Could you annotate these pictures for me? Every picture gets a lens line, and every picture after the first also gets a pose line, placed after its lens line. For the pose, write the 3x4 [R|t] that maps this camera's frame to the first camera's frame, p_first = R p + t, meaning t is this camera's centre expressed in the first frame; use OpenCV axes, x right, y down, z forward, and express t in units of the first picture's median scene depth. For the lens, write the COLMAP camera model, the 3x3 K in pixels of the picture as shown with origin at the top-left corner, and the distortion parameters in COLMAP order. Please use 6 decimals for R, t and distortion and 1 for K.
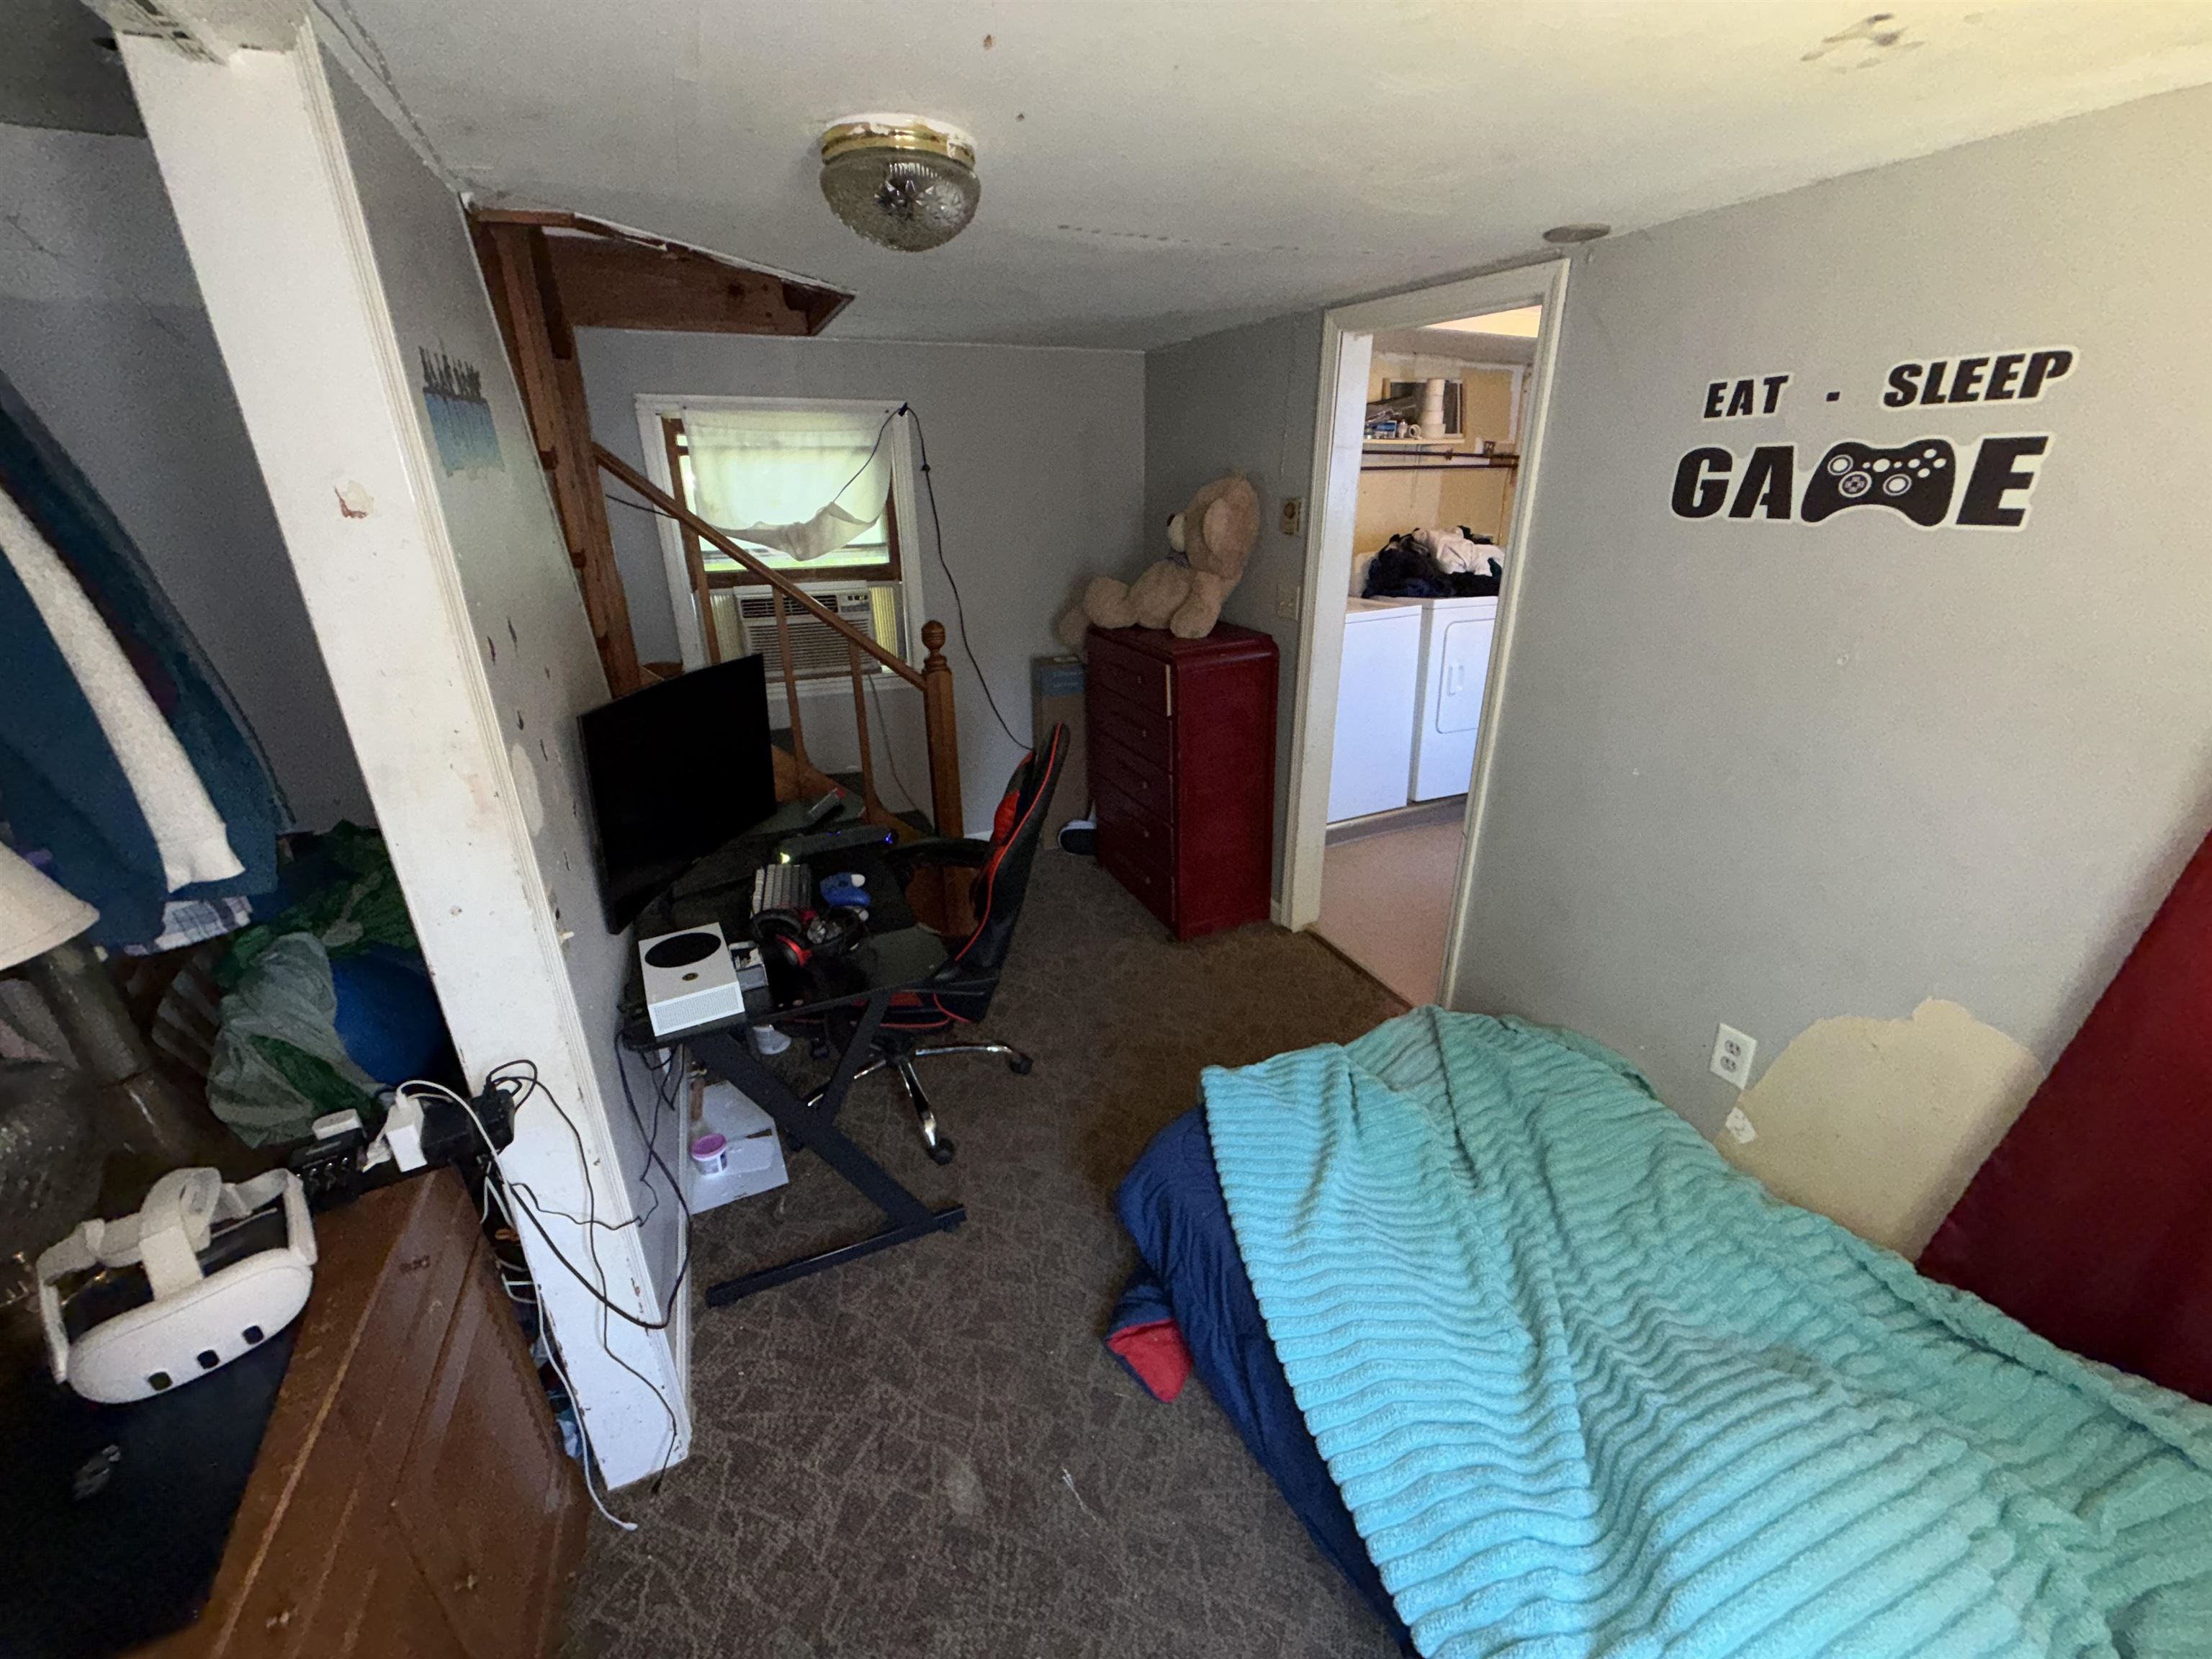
lens RADIAL K [[875.2, 0, 1109.1], [0, 875.2, 824.8], [0, 0, 1]] dist [-0.002900, 0.001135]
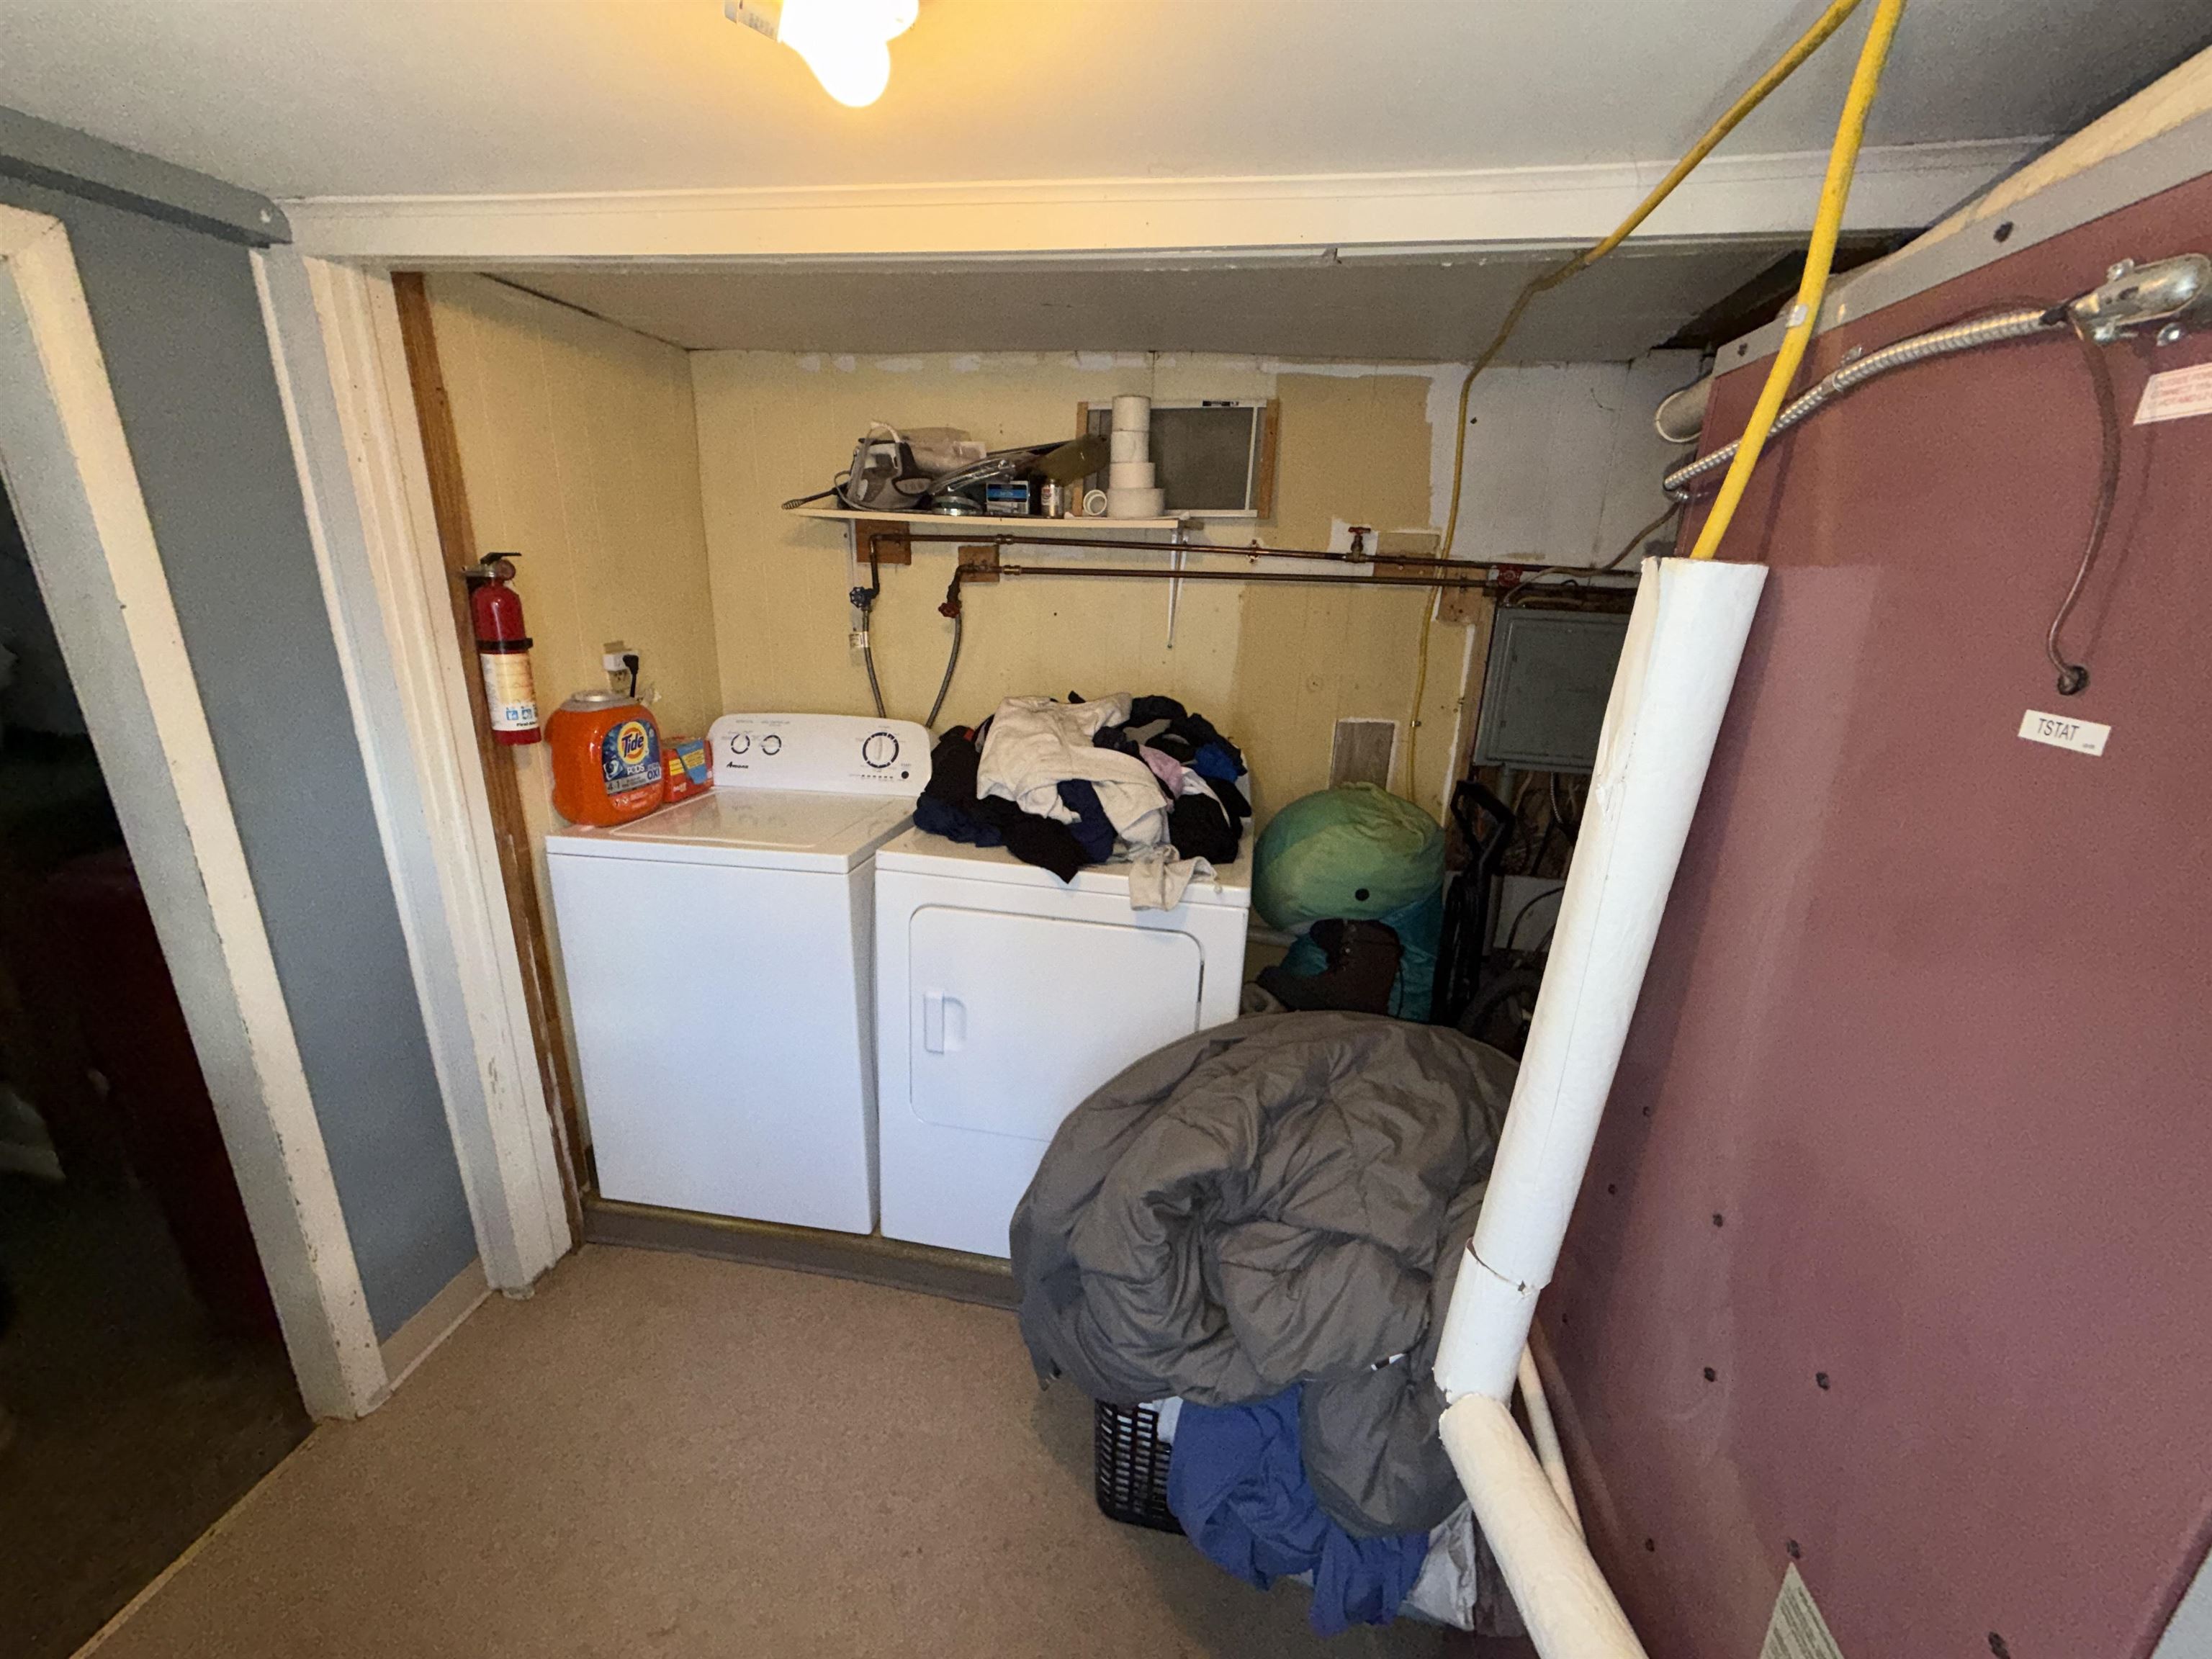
lens RADIAL K [[875.2, 0, 1110.1], [0, 875.2, 825.5], [0, 0, 1]] dist [-0.002900, 0.001135]
pose [[0.823408, 0.206463, -0.528557, 0.618548], [-0.244620, 0.969616, -0.002332, -0.257952], [0.512016, 0.131216, 0.848895, 0.572260]]
